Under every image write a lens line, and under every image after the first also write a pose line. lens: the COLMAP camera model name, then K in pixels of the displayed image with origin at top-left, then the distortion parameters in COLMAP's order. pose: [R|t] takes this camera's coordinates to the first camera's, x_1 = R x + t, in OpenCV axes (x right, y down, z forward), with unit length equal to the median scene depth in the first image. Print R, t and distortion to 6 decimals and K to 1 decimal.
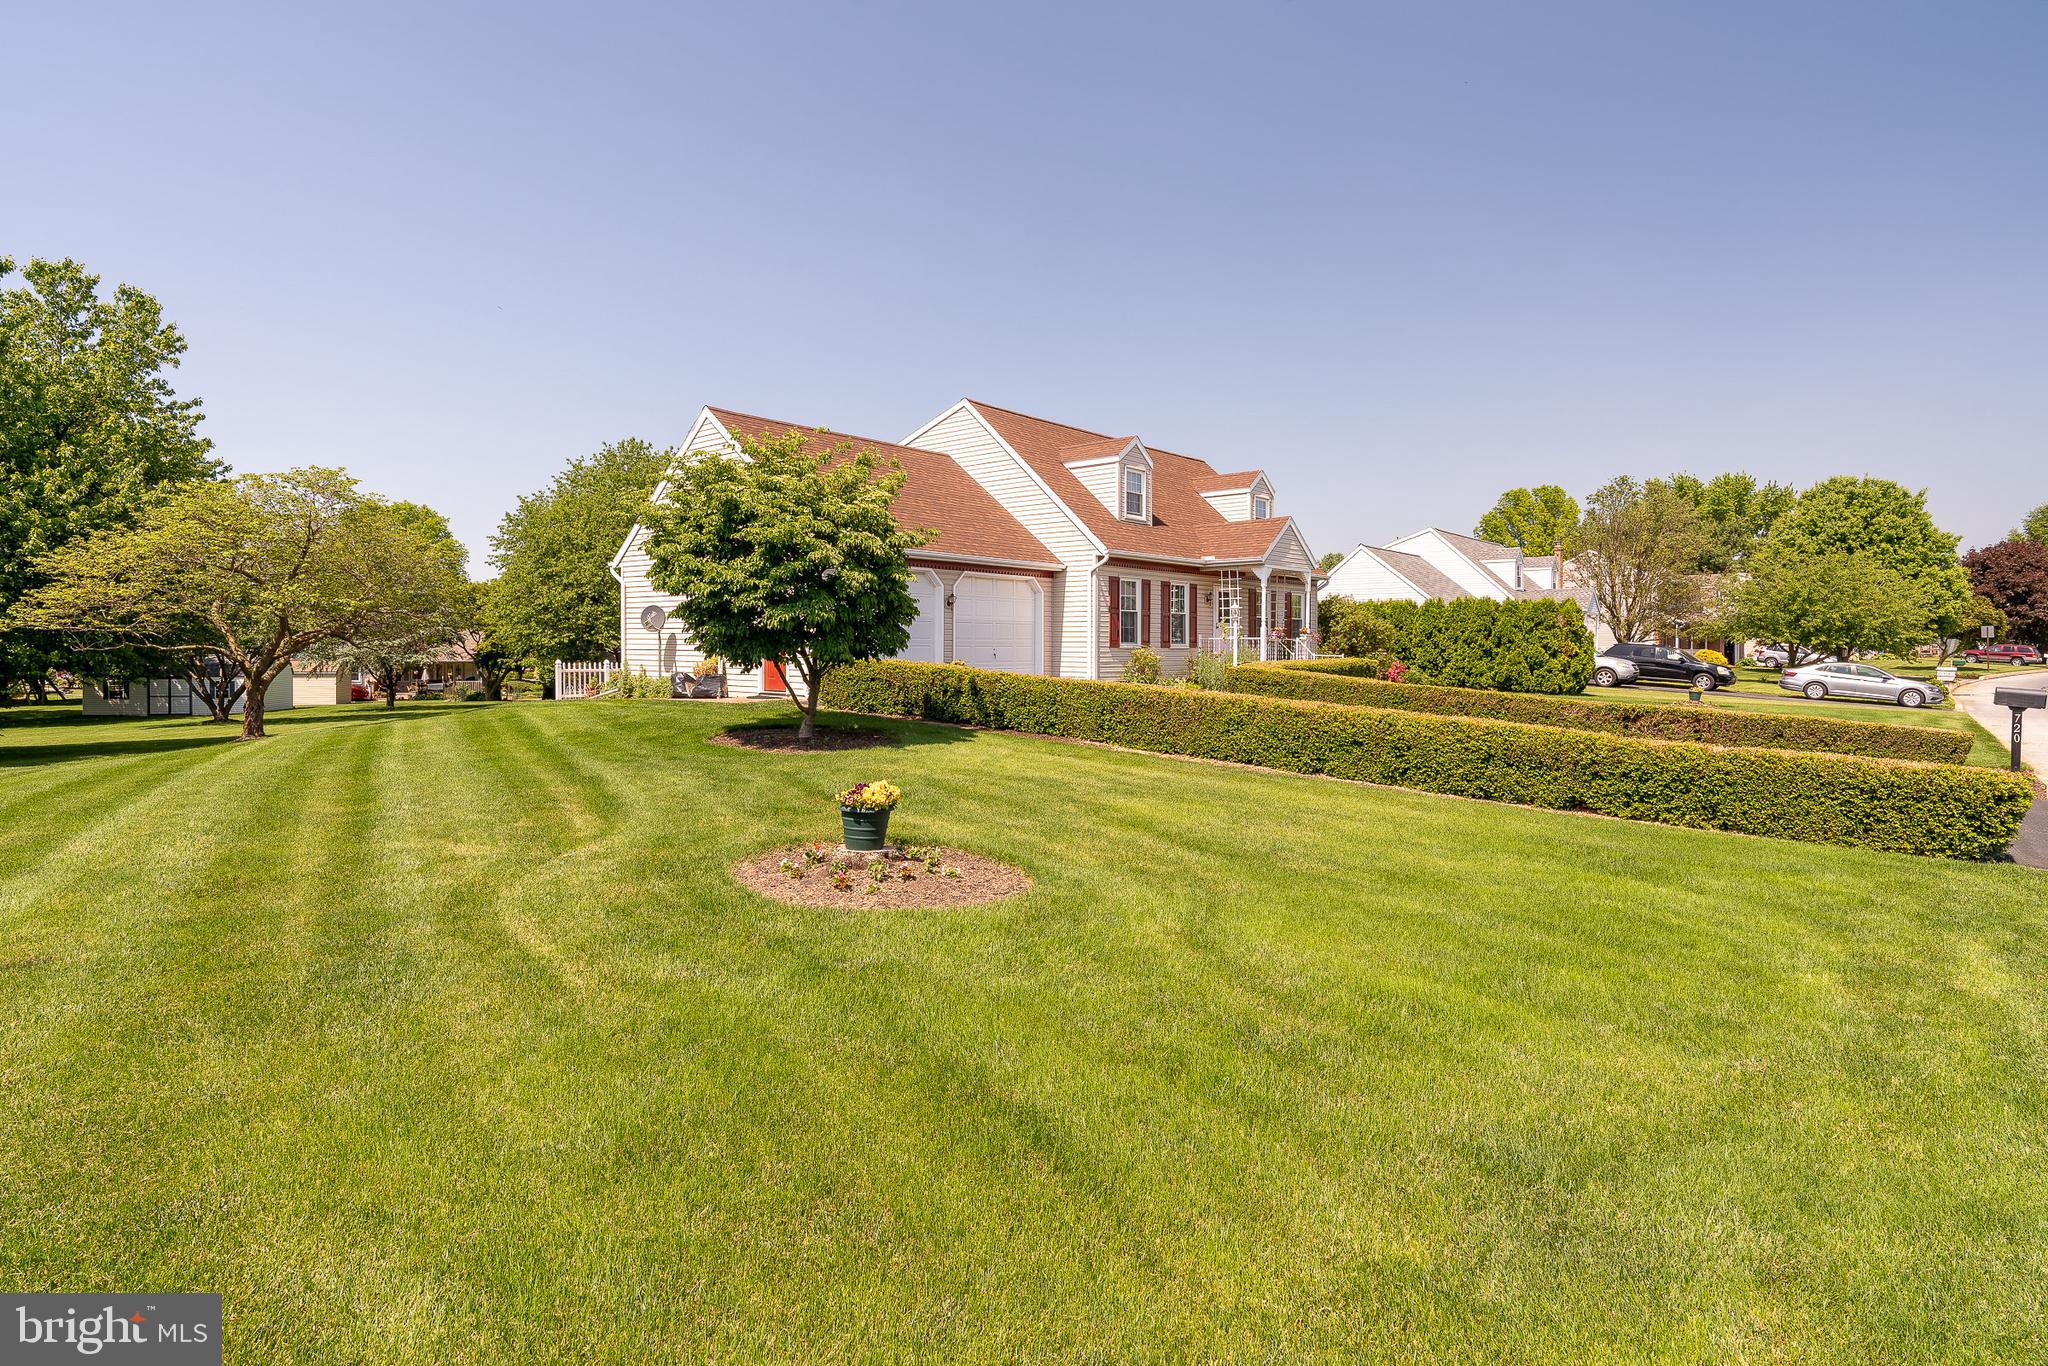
lens RADIAL K [[1051.7, 0, 1023.6], [0, 1051.7, 661.1], [0, 0, 1]] dist [-0.001134, 0.002862]
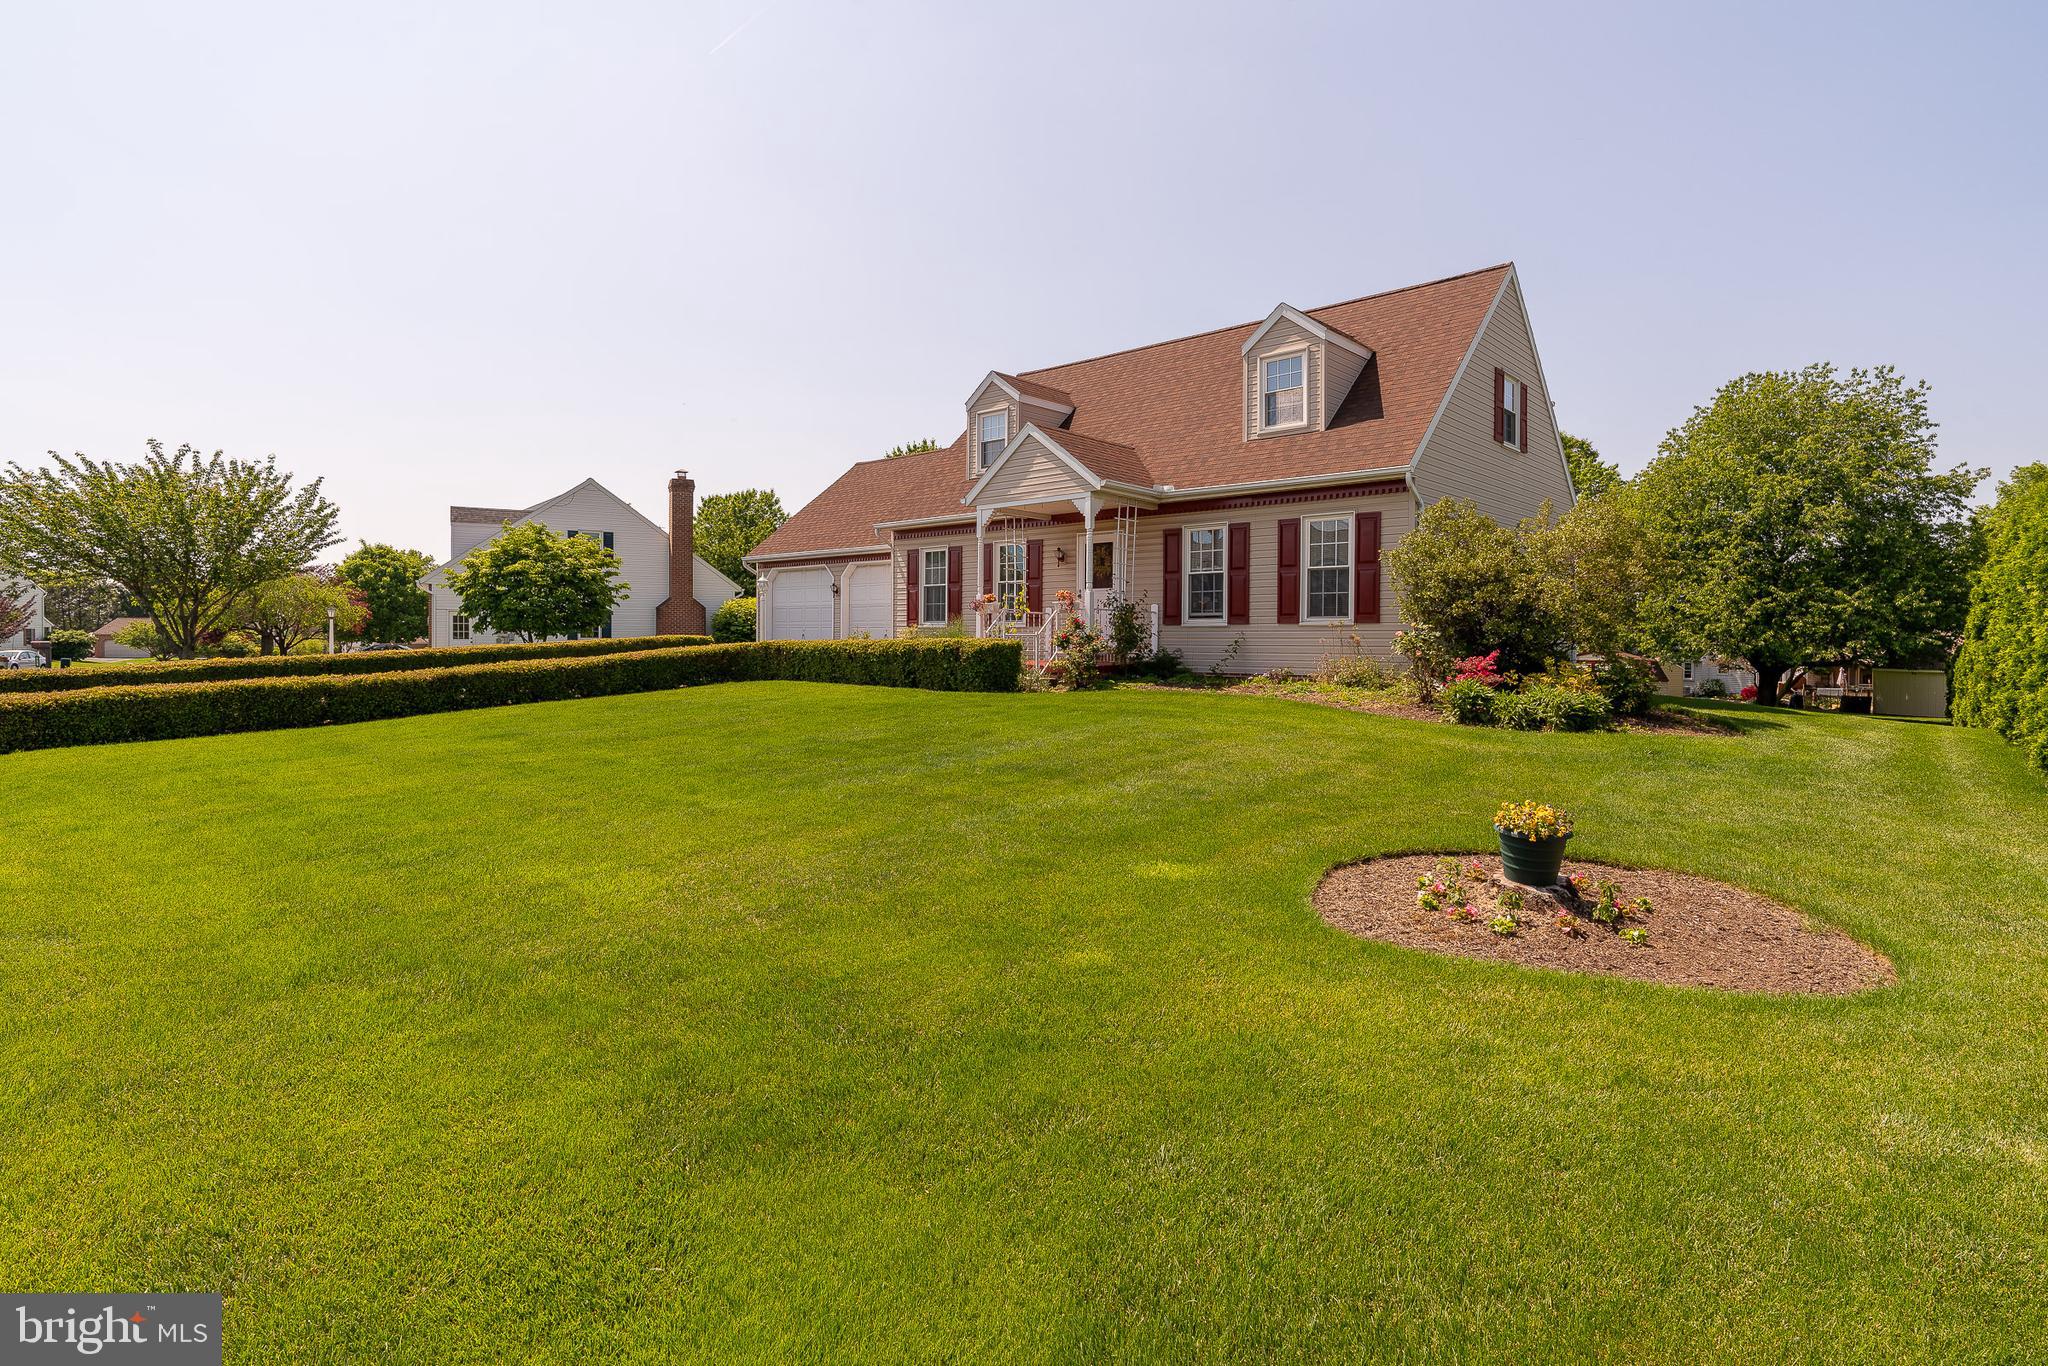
lens RADIAL K [[1051.7, 0, 1014.4], [0, 1051.7, 642.5], [0, 0, 1]] dist [-0.001134, 0.002862]
pose [[-0.030266, 0.002691, -0.999538, 0.908426], [-0.015208, 0.999879, 0.003153, -0.003327], [0.999426, 0.015297, -0.030221, 1.017625]]
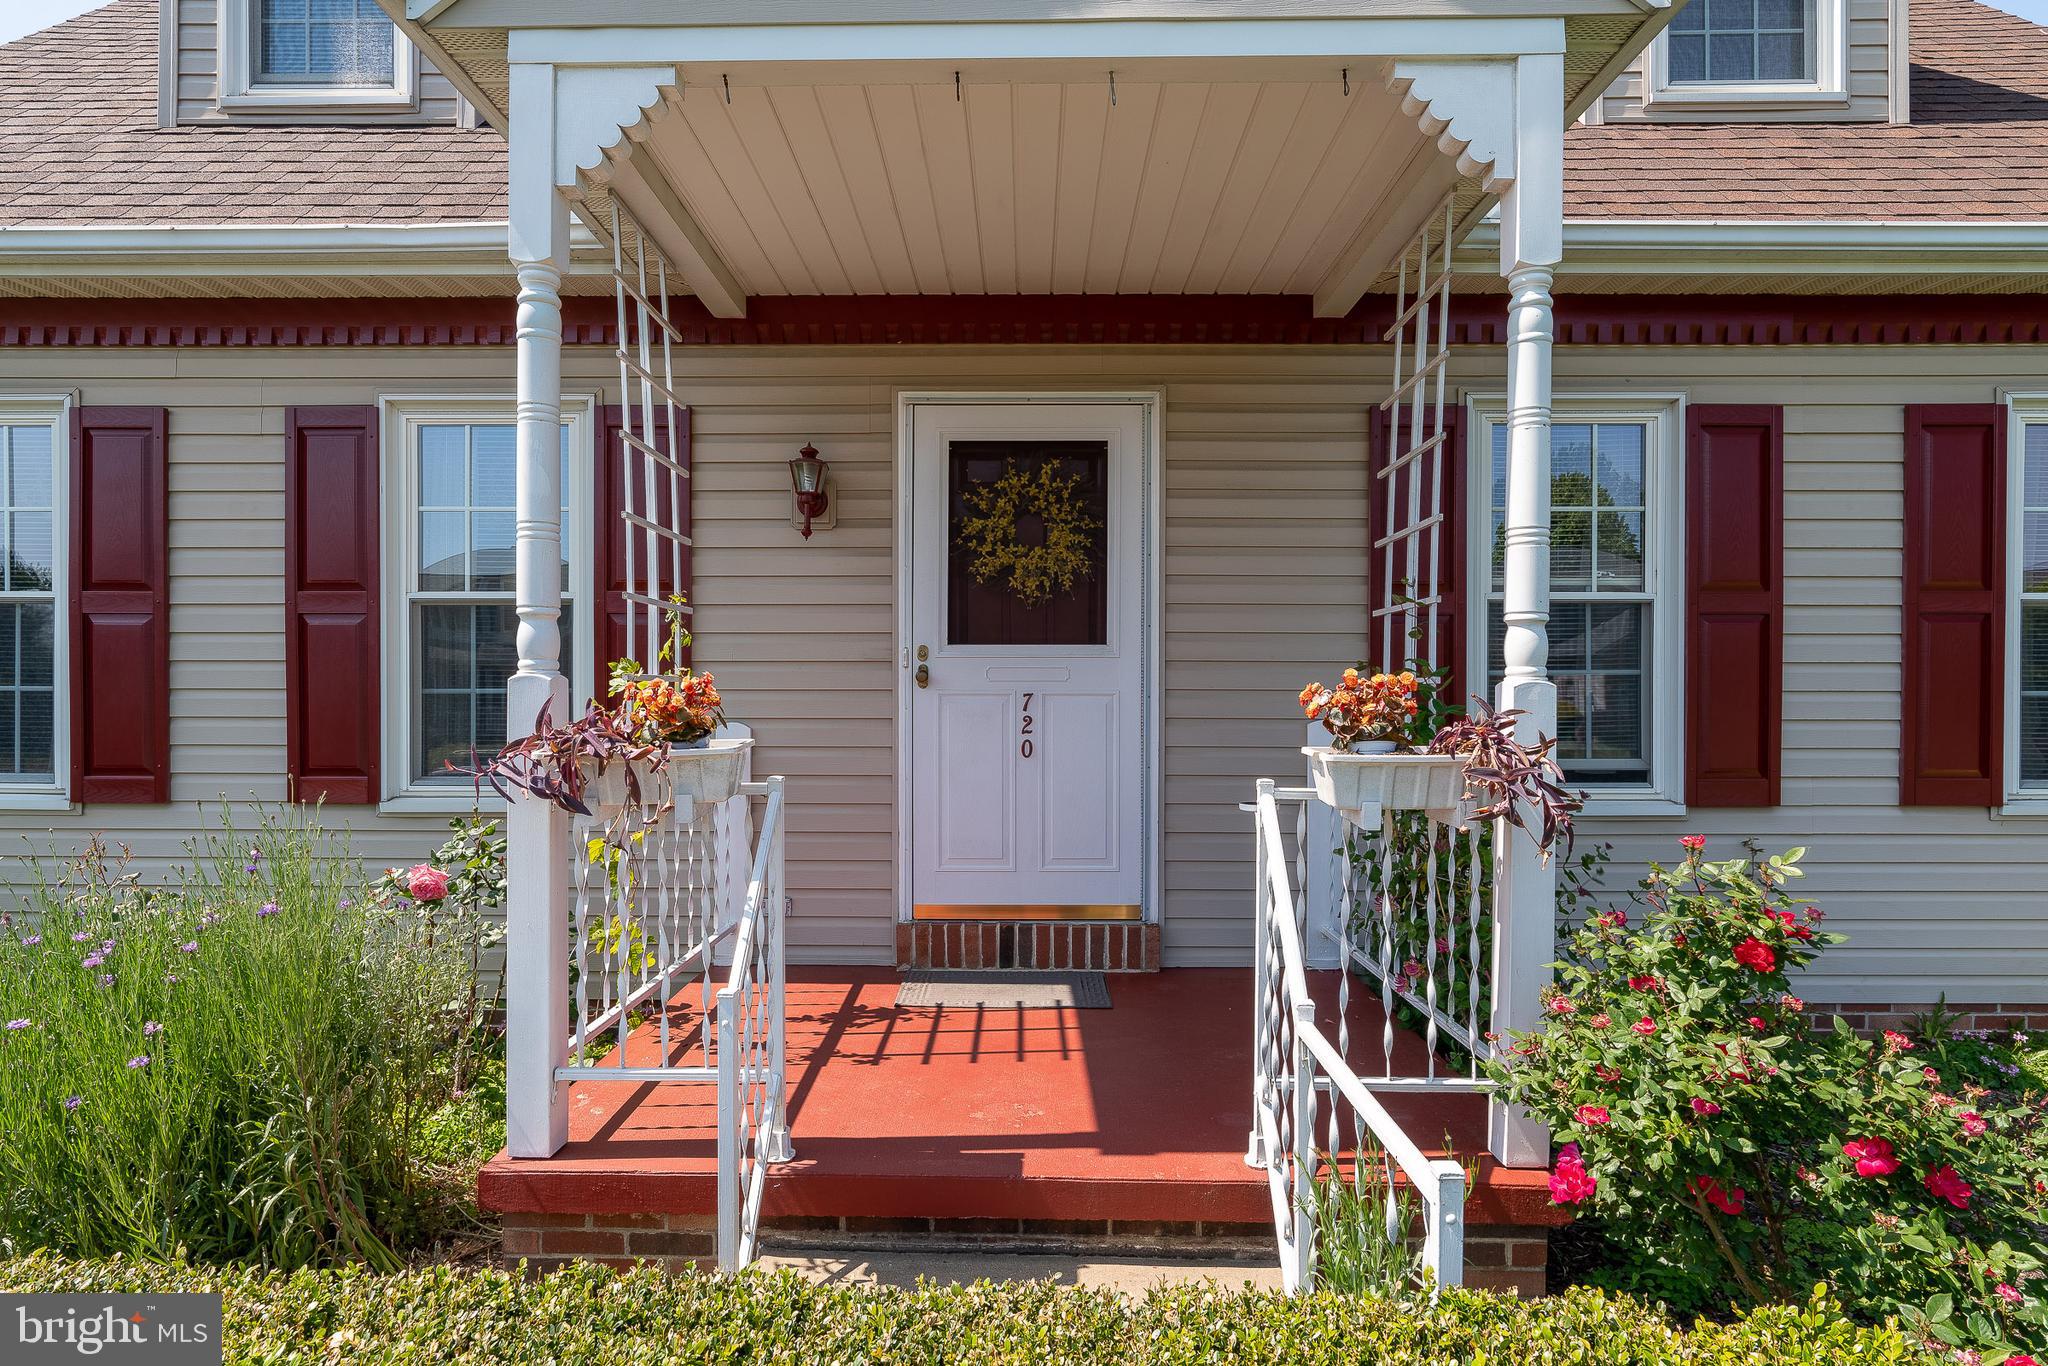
lens RADIAL K [[1002.1, 0, 1019.5], [0, 1002.1, 686.7], [0, 0, 1]] dist [-0.006896, 0.000349]
pose [[0.645235, 0.004117, -0.763973, 0.315759], [-0.009917, 0.999946, -0.002987, -0.031528], [0.763920, 0.009503, 0.645241, 0.954050]]
